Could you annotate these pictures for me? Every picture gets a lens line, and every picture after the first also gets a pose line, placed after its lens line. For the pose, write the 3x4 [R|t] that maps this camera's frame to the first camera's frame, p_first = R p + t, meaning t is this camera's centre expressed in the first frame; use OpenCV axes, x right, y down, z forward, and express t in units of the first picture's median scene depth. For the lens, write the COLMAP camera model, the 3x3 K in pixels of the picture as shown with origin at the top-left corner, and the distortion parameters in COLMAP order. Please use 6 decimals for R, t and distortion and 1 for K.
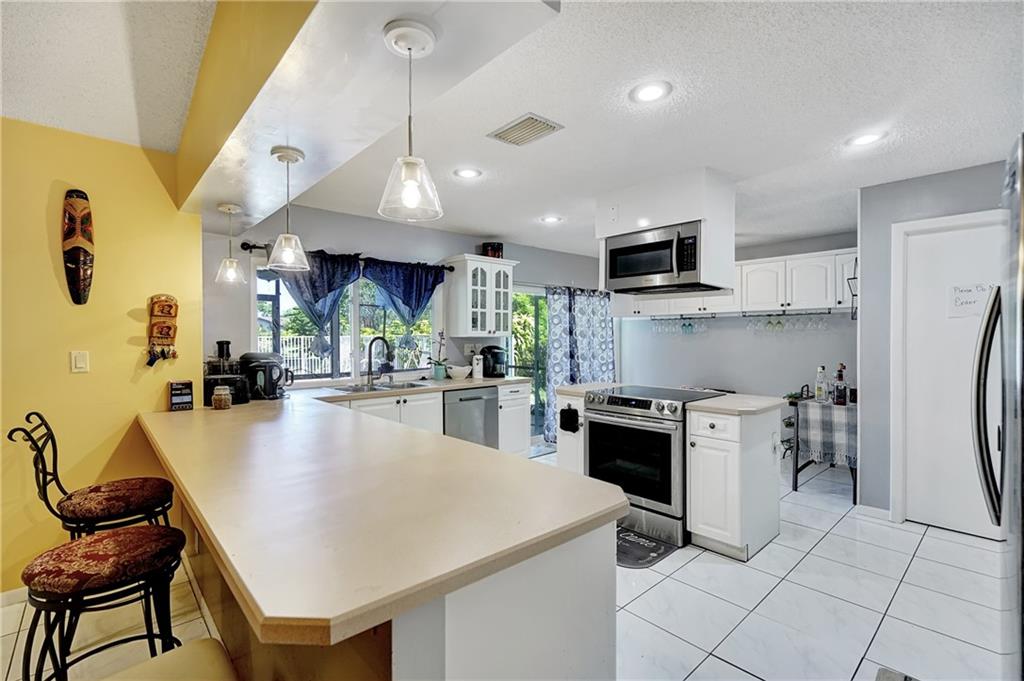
lens RADIAL K [[465.3, 0, 507.4], [0, 465.3, 341.9], [0, 0, 1]] dist [-0.000132, 0.000733]
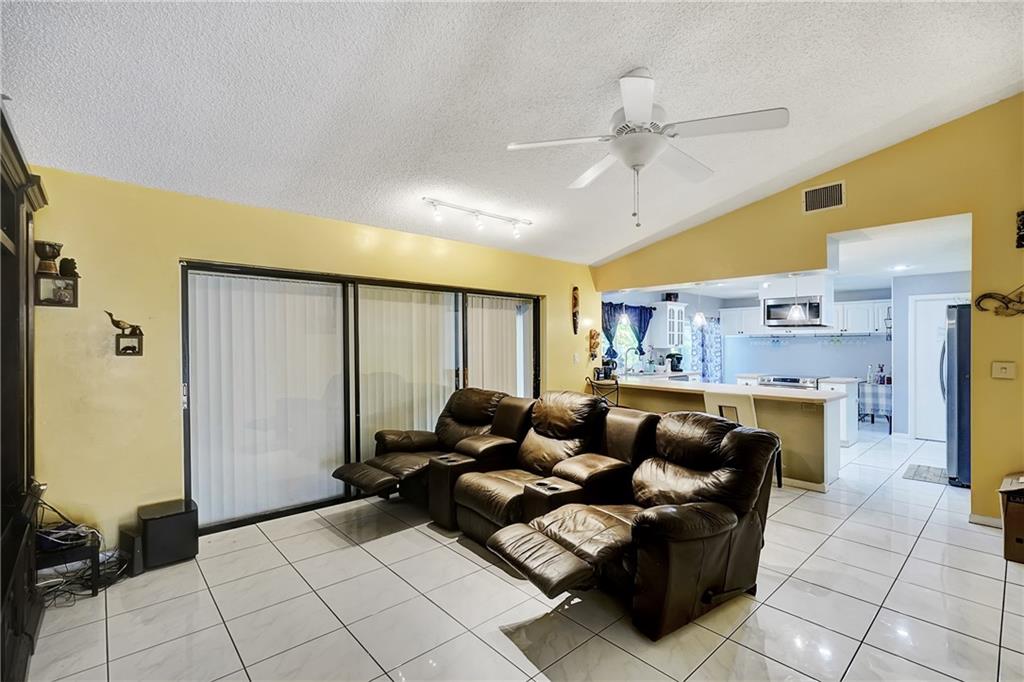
lens RADIAL K [[465.3, 0, 513.0], [0, 465.3, 344.3], [0, 0, 1]] dist [-0.000132, 0.000733]
pose [[0.999950, 0.006812, 0.007295, -0.825527], [-0.006705, 0.999870, -0.014666, 0.005791], [-0.007394, 0.014616, 0.999866, -0.917622]]
